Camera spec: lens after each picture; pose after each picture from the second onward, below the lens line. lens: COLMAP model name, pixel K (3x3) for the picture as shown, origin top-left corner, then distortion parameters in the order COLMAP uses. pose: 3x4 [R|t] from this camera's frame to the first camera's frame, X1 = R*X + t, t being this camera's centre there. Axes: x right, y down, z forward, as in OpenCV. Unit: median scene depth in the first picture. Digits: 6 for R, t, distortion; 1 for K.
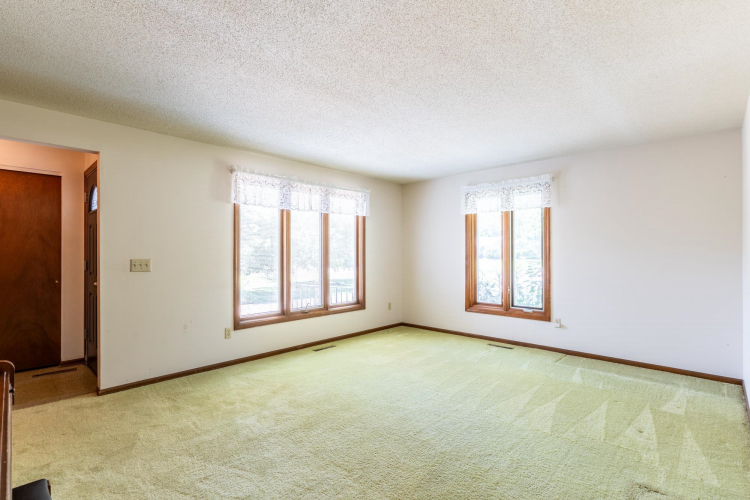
lens RADIAL K [[364.3, 0, 375.0], [0, 364.3, 250.0], [0, 0, 1]] dist [0.001433, 0.000271]
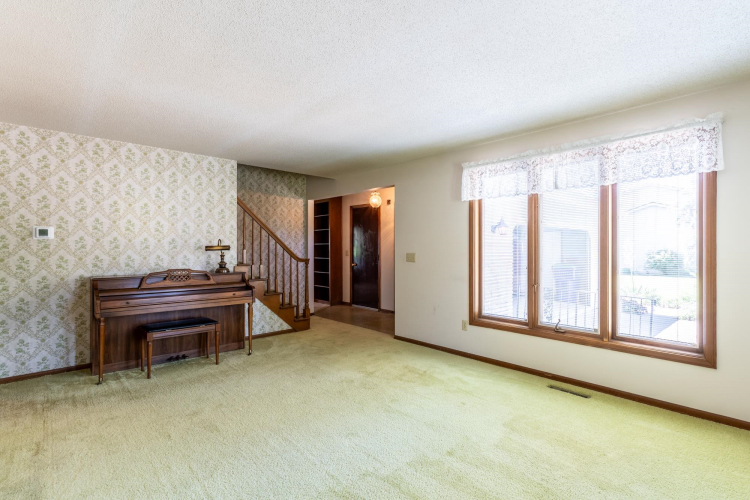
lens RADIAL K [[364.3, 0, 375.0], [0, 364.3, 250.0], [0, 0, 1]] dist [0.001433, 0.000271]
pose [[-0.075987, 0.003761, -0.997102, 0.565924], [0.004942, 0.999982, 0.003396, 0.005892], [0.997097, -0.004669, -0.076004, 0.708840]]
